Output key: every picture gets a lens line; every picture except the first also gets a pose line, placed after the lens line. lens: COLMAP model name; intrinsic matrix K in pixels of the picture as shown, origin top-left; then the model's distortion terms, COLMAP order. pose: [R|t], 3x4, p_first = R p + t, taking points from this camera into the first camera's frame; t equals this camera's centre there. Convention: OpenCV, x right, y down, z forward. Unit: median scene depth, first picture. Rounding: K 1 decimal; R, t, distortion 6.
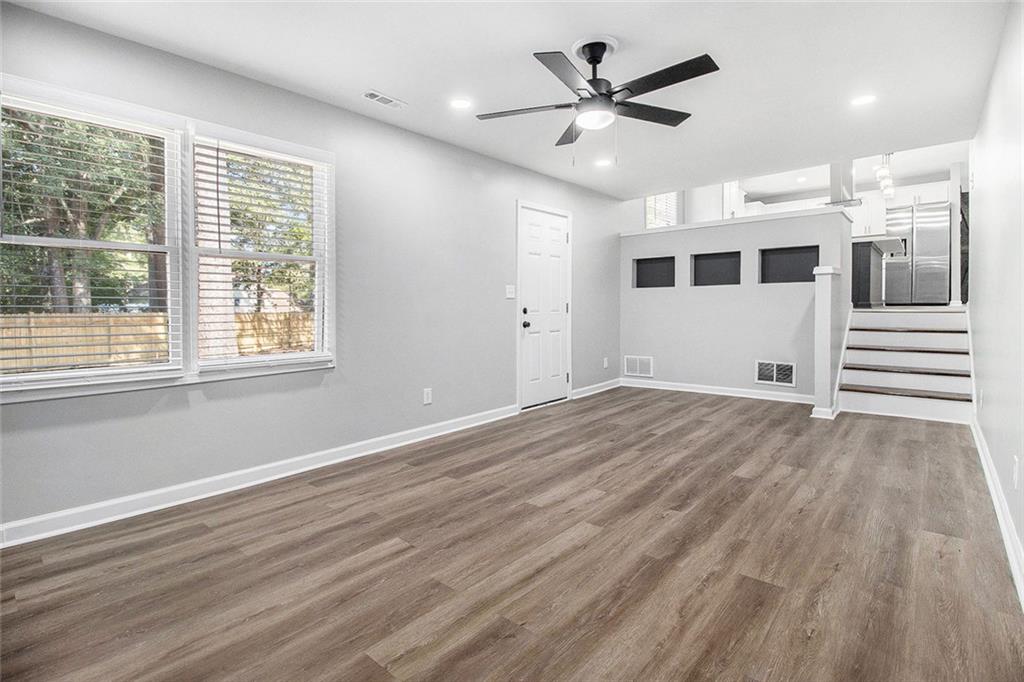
lens RADIAL K [[481.7, 0, 496.0], [0, 481.7, 321.8], [0, 0, 1]] dist [-0.002885, -0.014657]
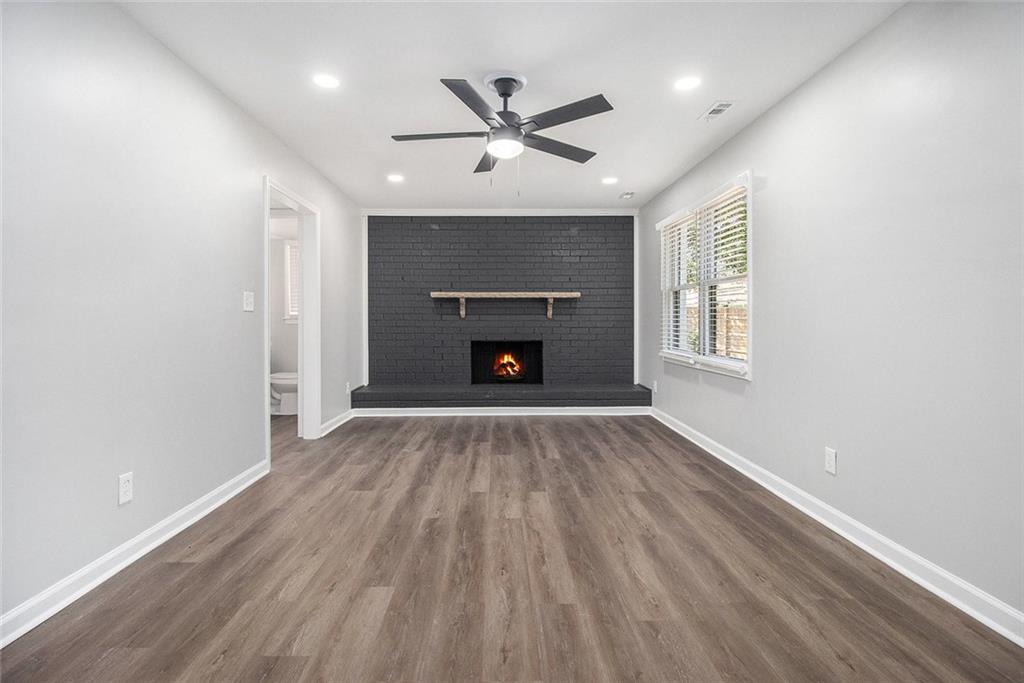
lens RADIAL K [[494.3, 0, 513.5], [0, 494.3, 315.4], [0, 0, 1]] dist [0.000333, -0.009819]
pose [[-0.715141, 0.004927, -0.698963, 0.915158], [-0.012730, 0.999718, 0.020071, -0.070556], [0.698865, 0.023252, -0.714876, 1.723578]]
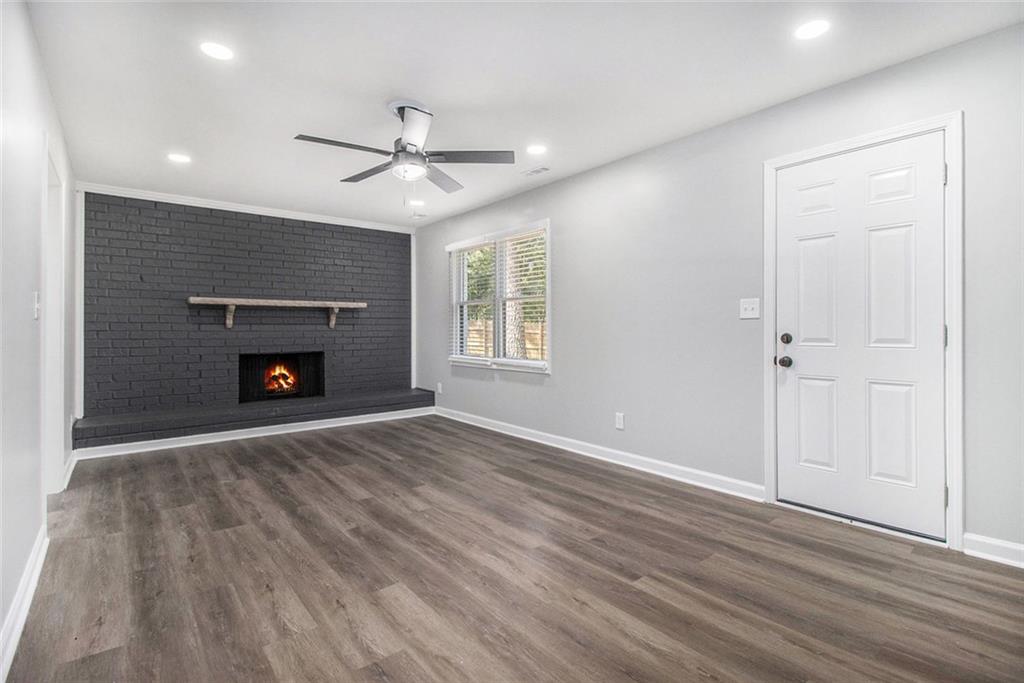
lens RADIAL K [[479.5, 0, 533.5], [0, 479.5, 322.9], [0, 0, 1]] dist [0.000154, -0.008899]
pose [[-0.114271, -0.000558, -0.993449, 1.253642], [-0.024704, 0.999692, 0.002280, -0.065395], [0.993142, 0.024802, -0.114250, 1.371887]]
